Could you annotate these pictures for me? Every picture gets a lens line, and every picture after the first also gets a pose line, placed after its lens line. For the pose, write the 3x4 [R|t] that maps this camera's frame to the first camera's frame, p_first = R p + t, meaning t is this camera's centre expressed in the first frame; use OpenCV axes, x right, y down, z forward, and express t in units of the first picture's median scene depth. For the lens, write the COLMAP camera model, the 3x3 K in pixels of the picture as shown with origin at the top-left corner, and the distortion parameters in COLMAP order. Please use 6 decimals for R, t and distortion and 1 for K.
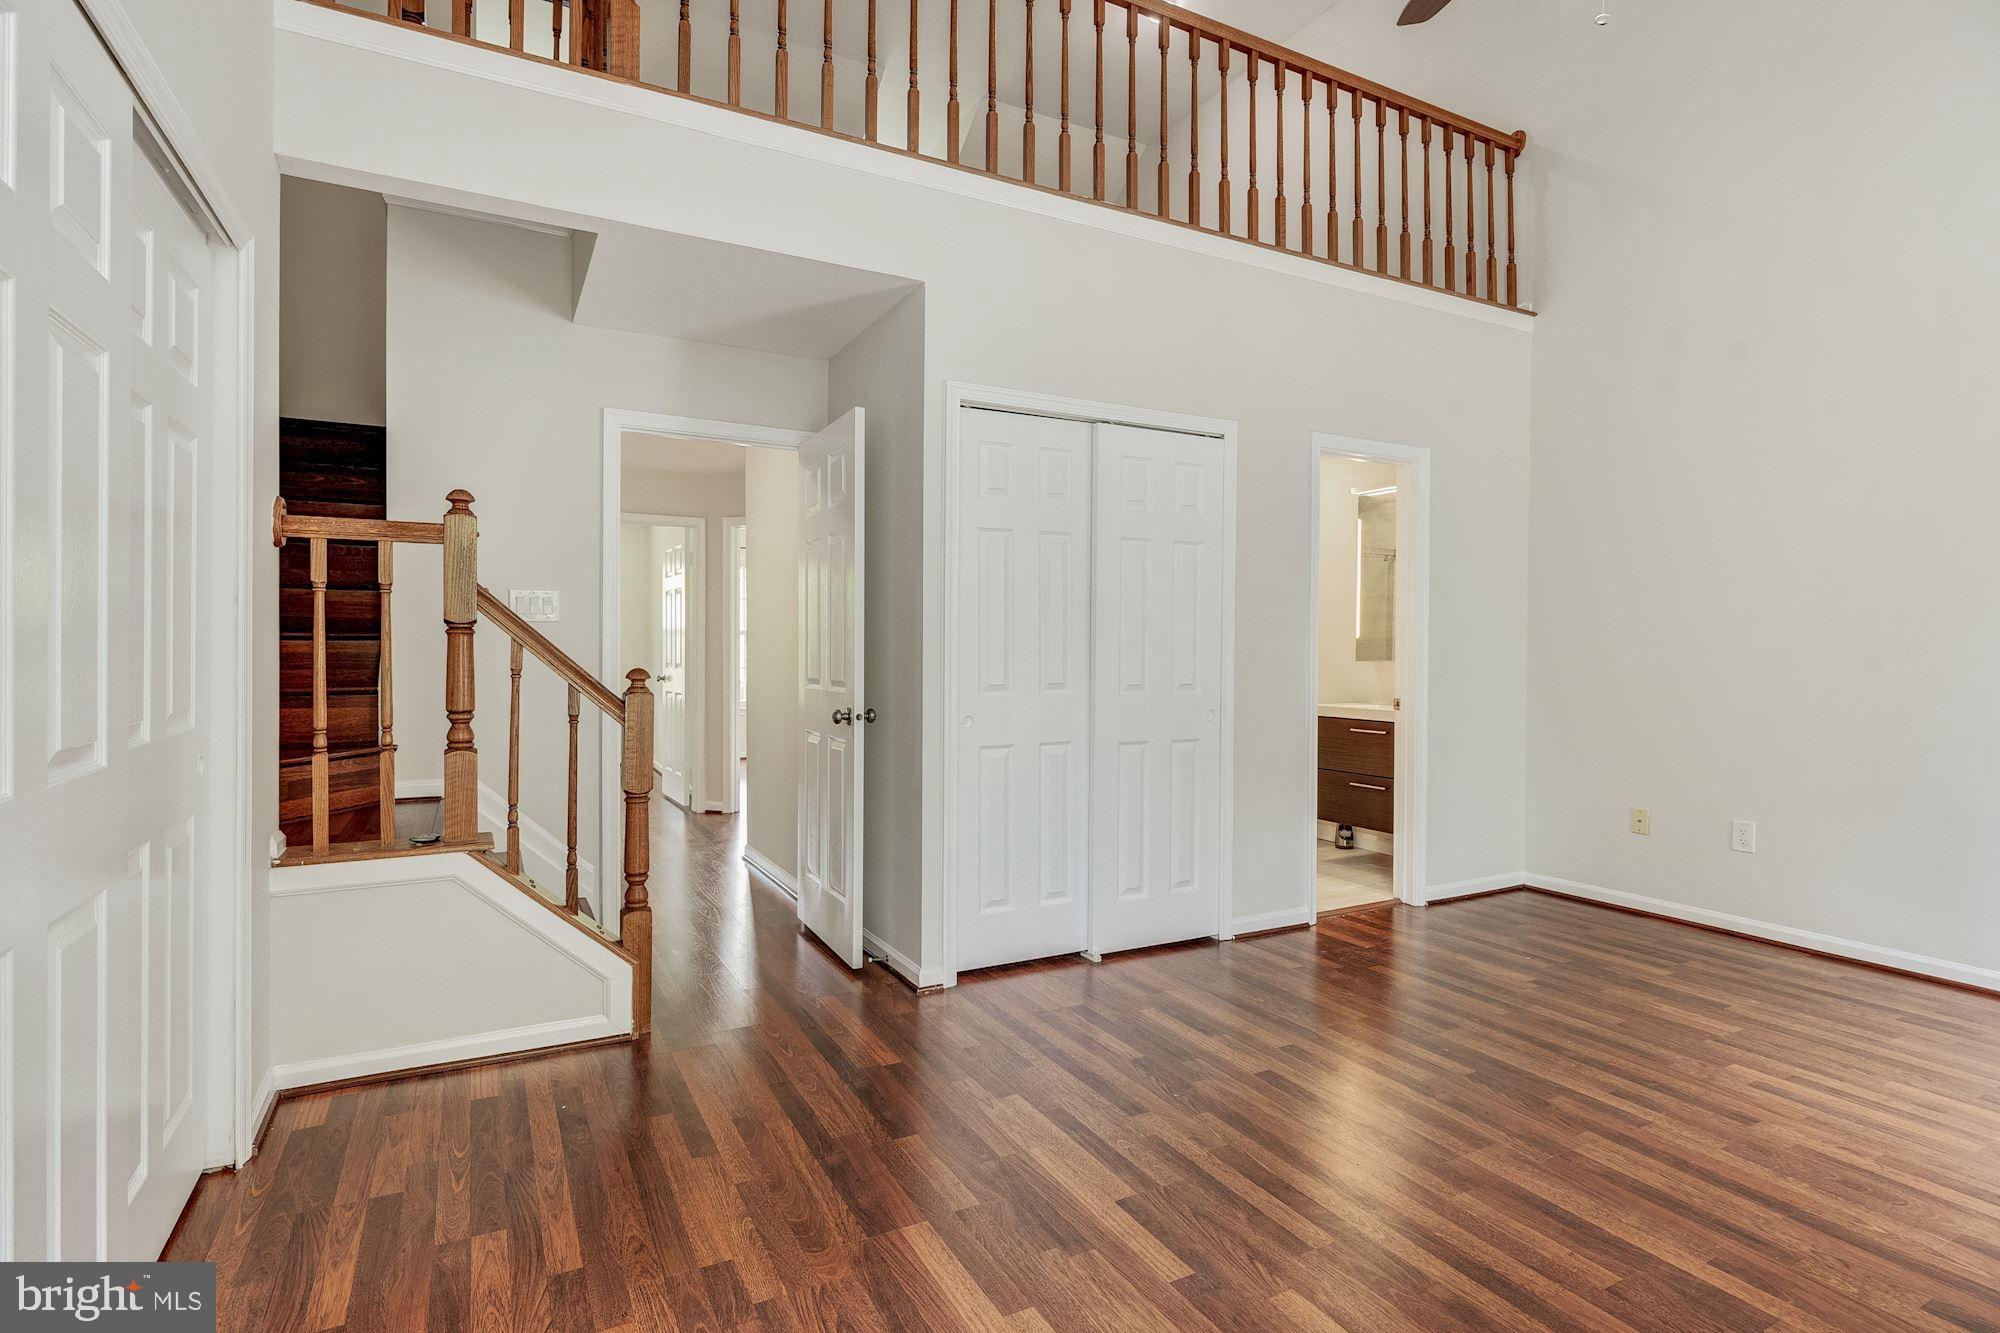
lens RADIAL K [[1025.5, 0, 1003.9], [0, 1025.5, 618.1], [0, 0, 1]] dist [0.011594, -0.000279]
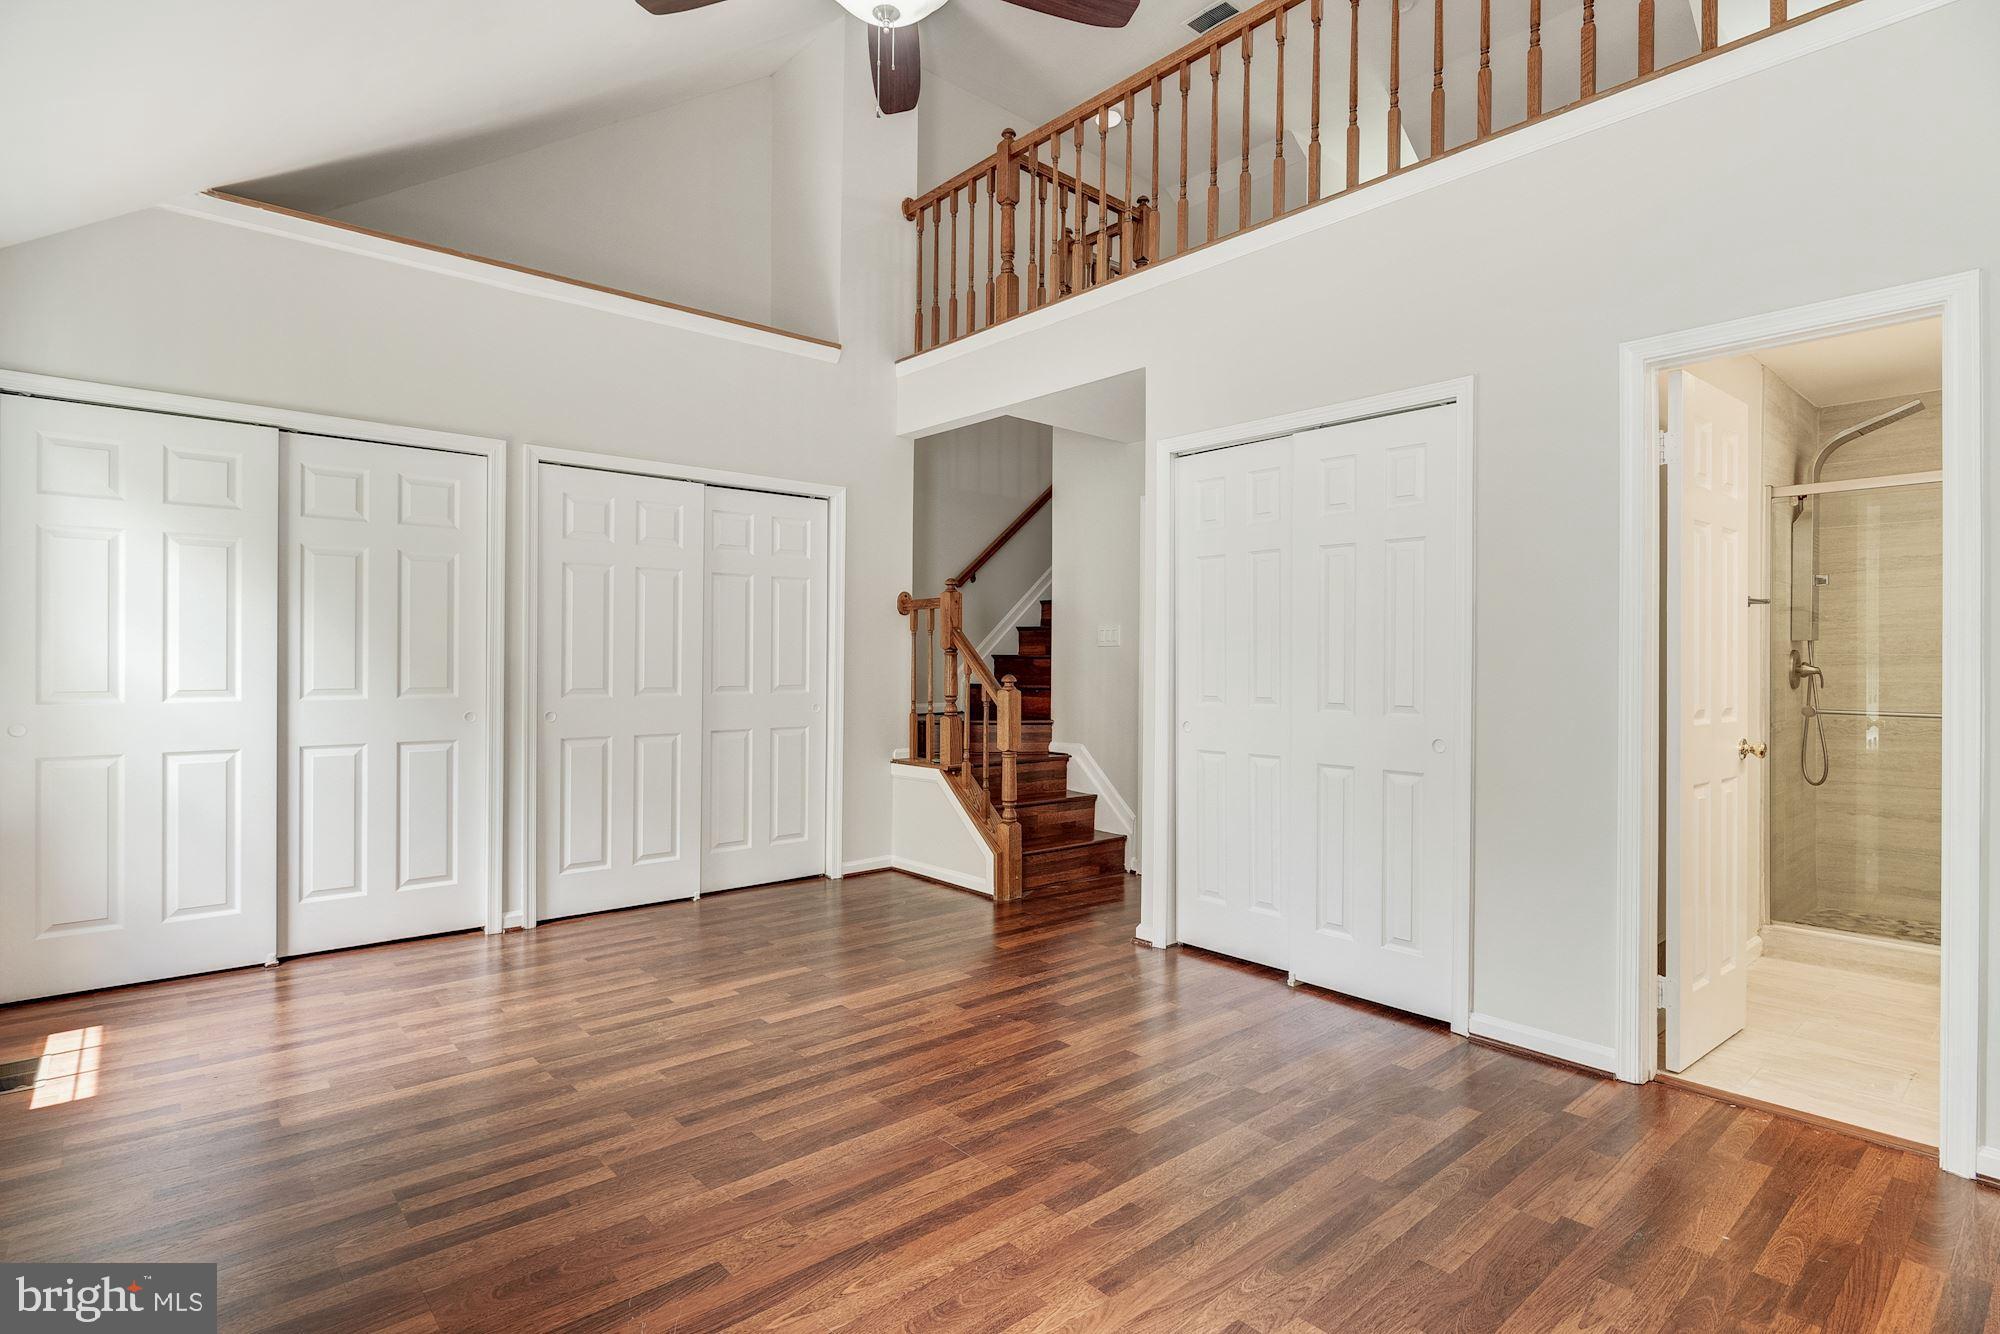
lens RADIAL K [[988.9, 0, 998.3], [0, 988.9, 660.1], [0, 0, 1]] dist [-0.007696, -0.000167]
pose [[0.207710, -0.006271, -0.978170, 1.250999], [0.015884, 0.999869, -0.003037, 0.026326], [0.978062, -0.014906, 0.207782, 0.691572]]
